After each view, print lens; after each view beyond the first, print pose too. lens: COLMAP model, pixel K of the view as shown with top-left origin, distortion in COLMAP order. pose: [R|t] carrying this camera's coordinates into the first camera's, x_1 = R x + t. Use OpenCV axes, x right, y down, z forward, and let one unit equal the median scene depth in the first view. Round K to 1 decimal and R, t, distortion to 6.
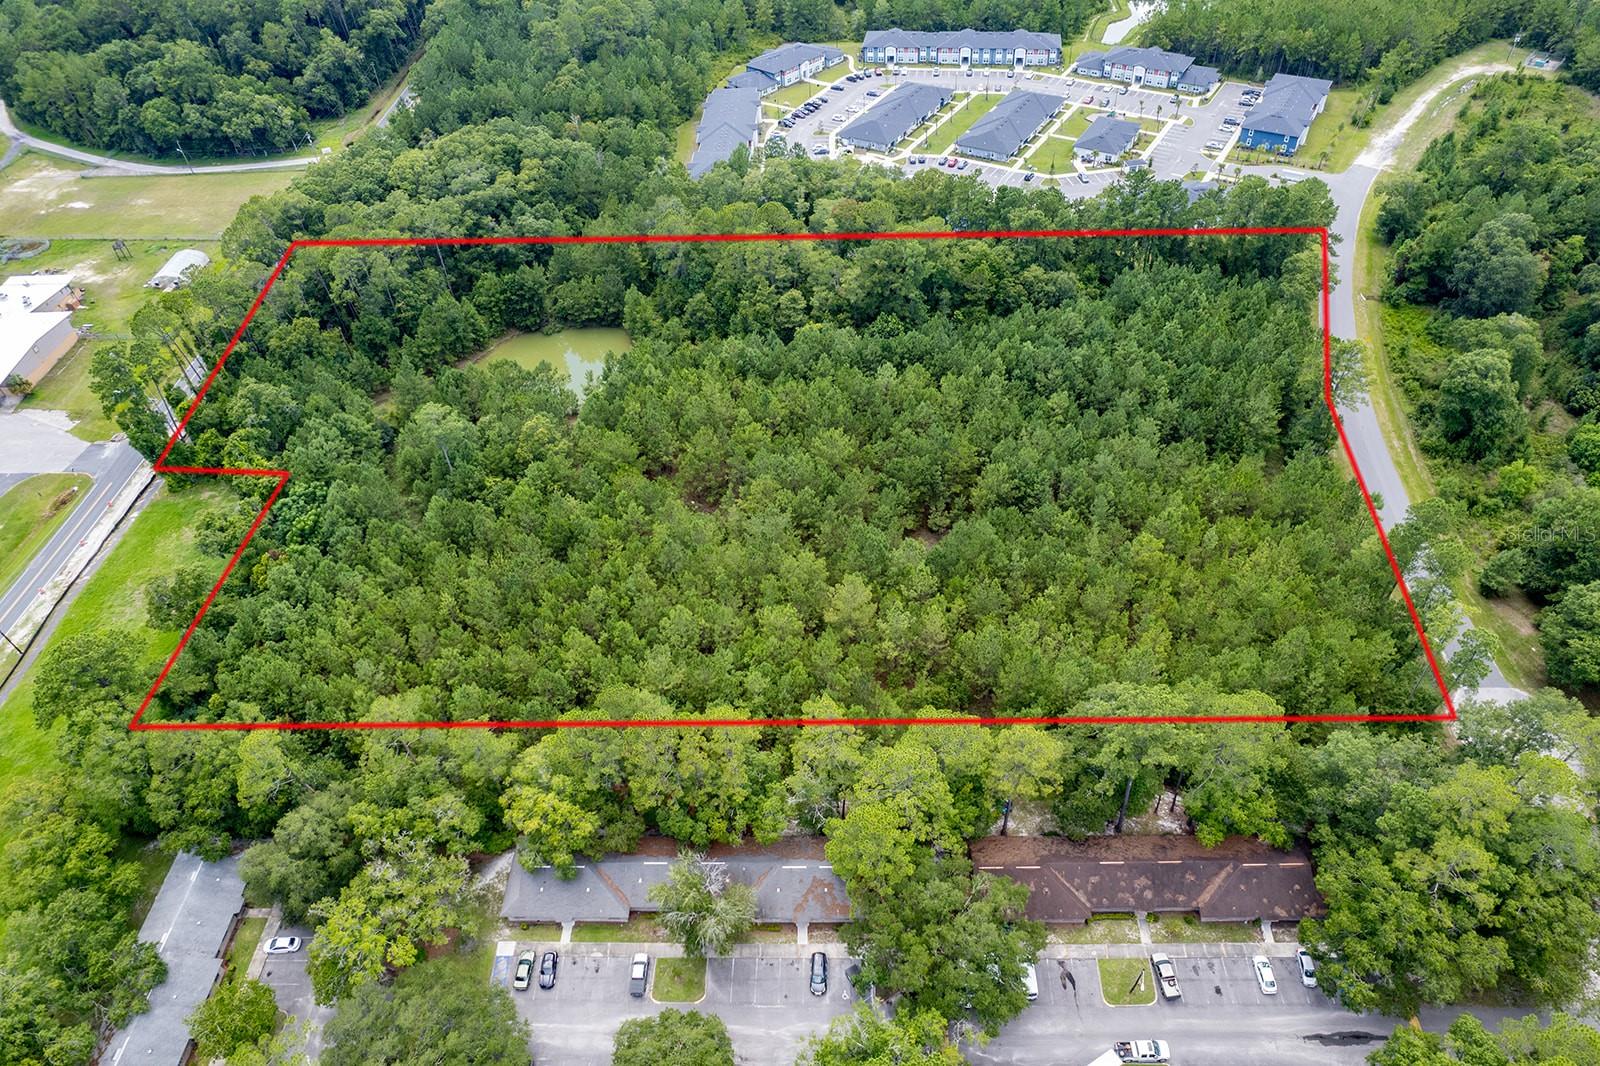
lens RADIAL K [[1025.0, 0, 806.9], [0, 1025.0, 539.2], [0, 0, 1]] dist [-0.084262, 0.078156]
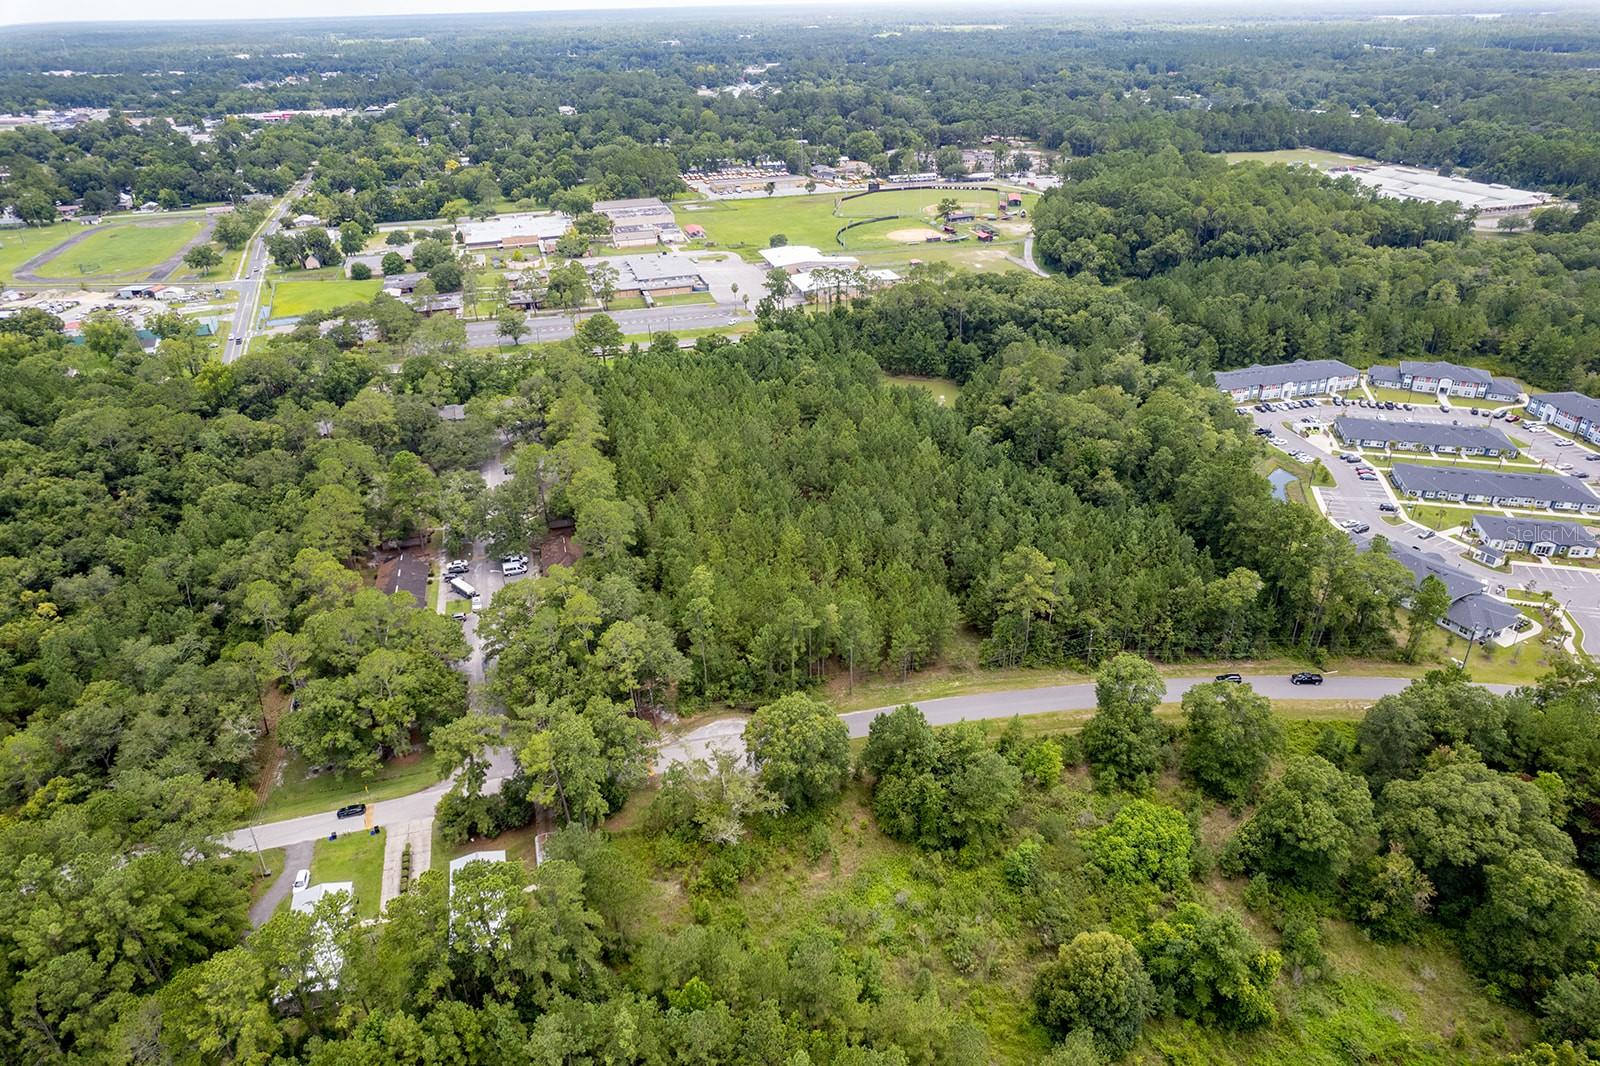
lens RADIAL K [[1025.0, 0, 806.9], [0, 1025.0, 539.2], [0, 0, 1]] dist [-0.084262, 0.078156]
pose [[0.286357, 0.491437, -0.822489, 0.787678], [-0.665818, 0.719360, 0.198007, -0.149749], [0.688974, 0.490928, 0.533202, 0.126629]]
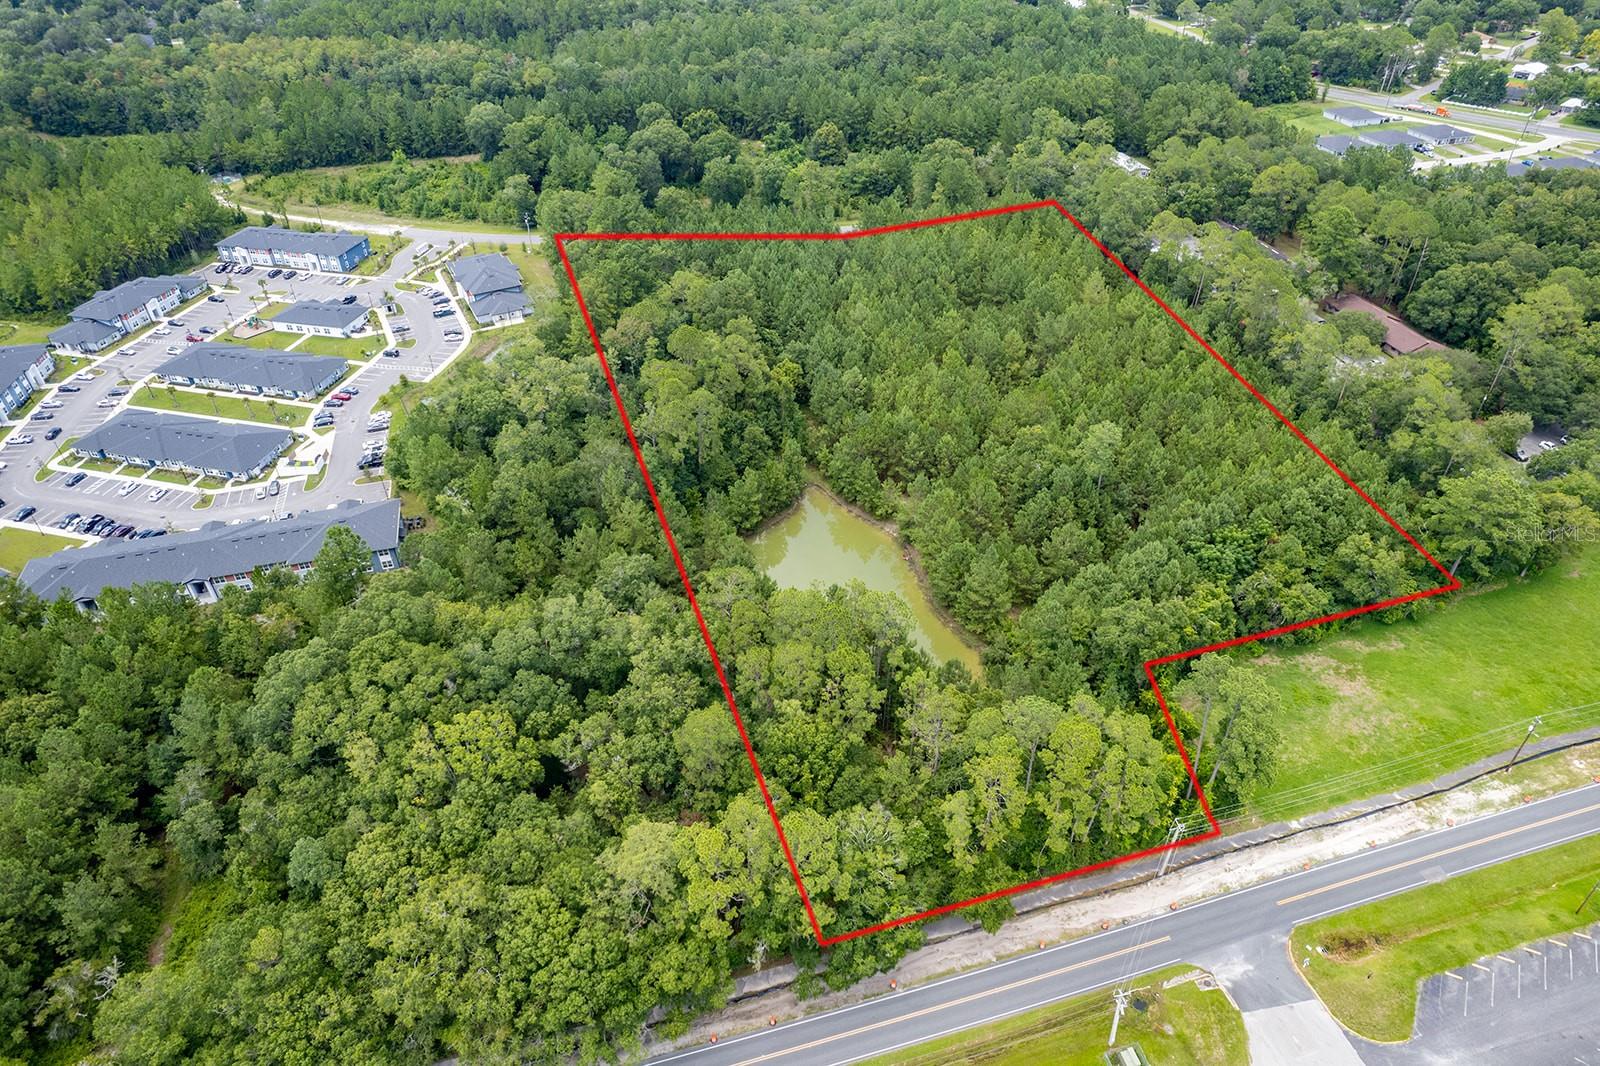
lens RADIAL K [[1025.0, 0, 806.9], [0, 1025.0, 539.2], [0, 0, 1]] dist [-0.084262, 0.078156]
pose [[-0.288326, -0.531176, 0.796693, -0.662441], [0.684521, 0.467451, 0.559393, -0.496933], [-0.669551, 0.706641, 0.228823, 0.604811]]
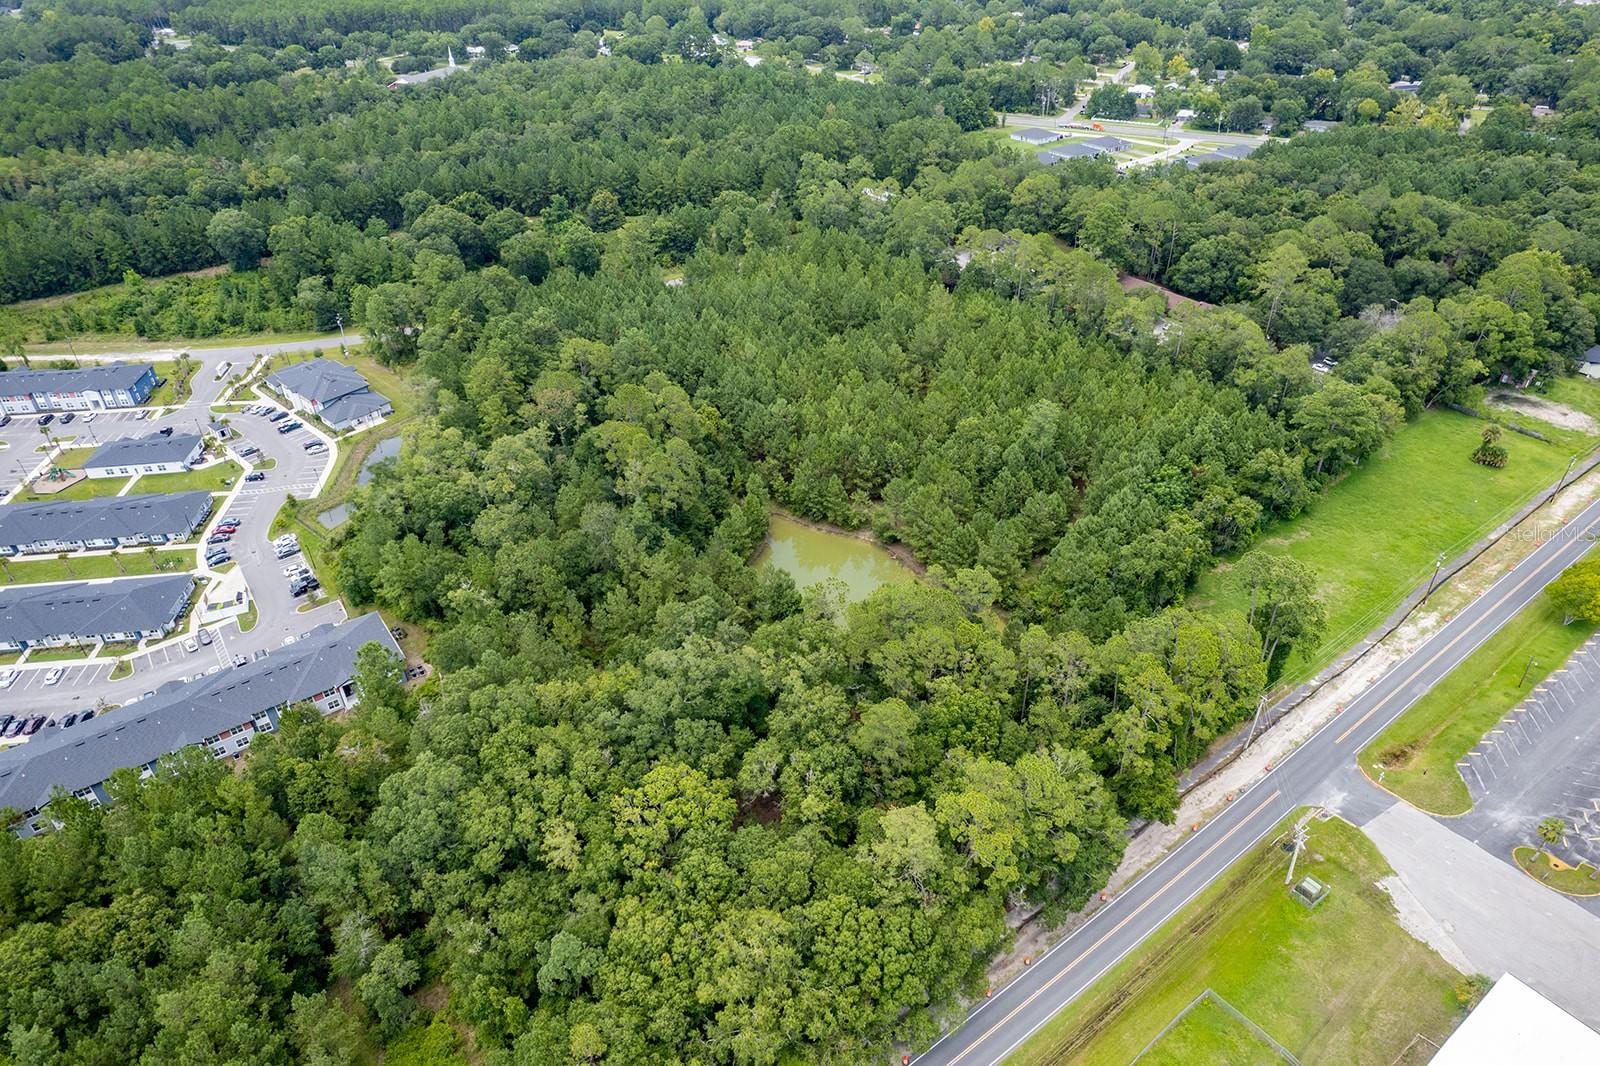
lens RADIAL K [[1025.0, 0, 806.9], [0, 1025.0, 539.2], [0, 0, 1]] dist [-0.084262, 0.078156]
pose [[-0.610934, -0.388417, 0.689849, -0.612952], [0.585953, 0.364111, 0.723935, -0.628187], [-0.532370, 0.846496, 0.005146, 0.733984]]
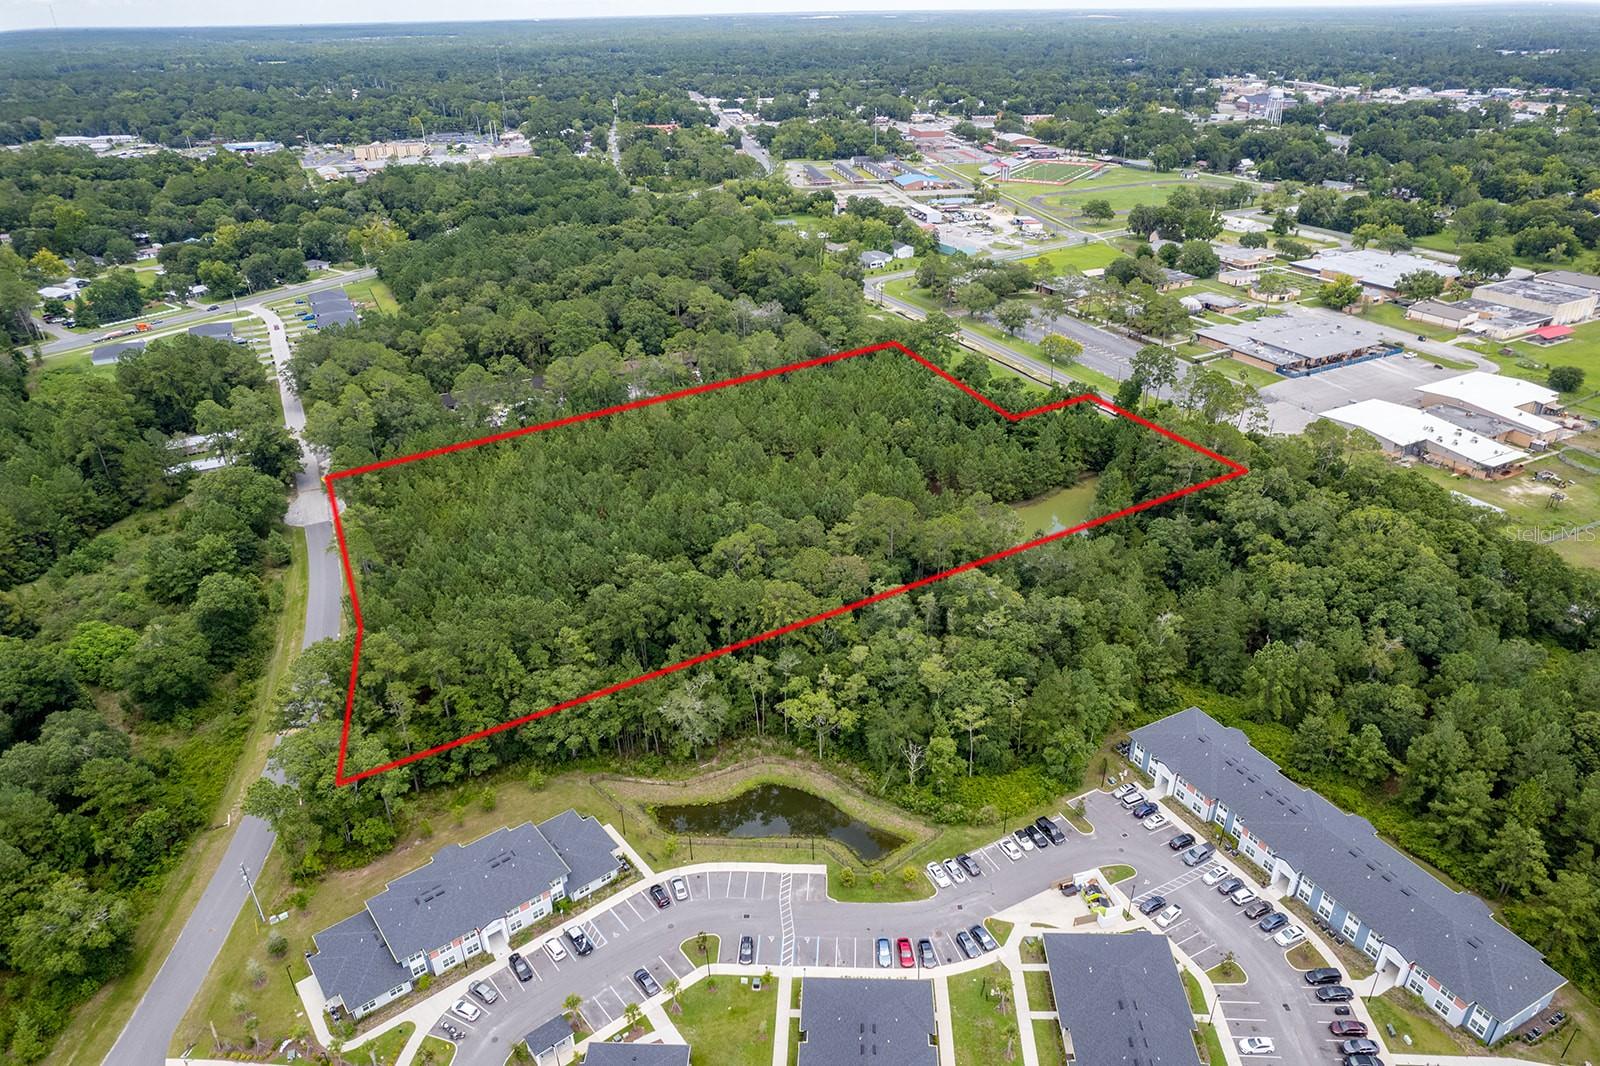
lens RADIAL K [[1025.0, 0, 806.9], [0, 1025.0, 539.2], [0, 0, 1]] dist [-0.084262, 0.078156]
pose [[-0.879892, 0.276074, -0.386746, 0.310440], [-0.287533, 0.338641, 0.895906, -0.839744], [0.378305, 0.899503, -0.218588, 0.864217]]
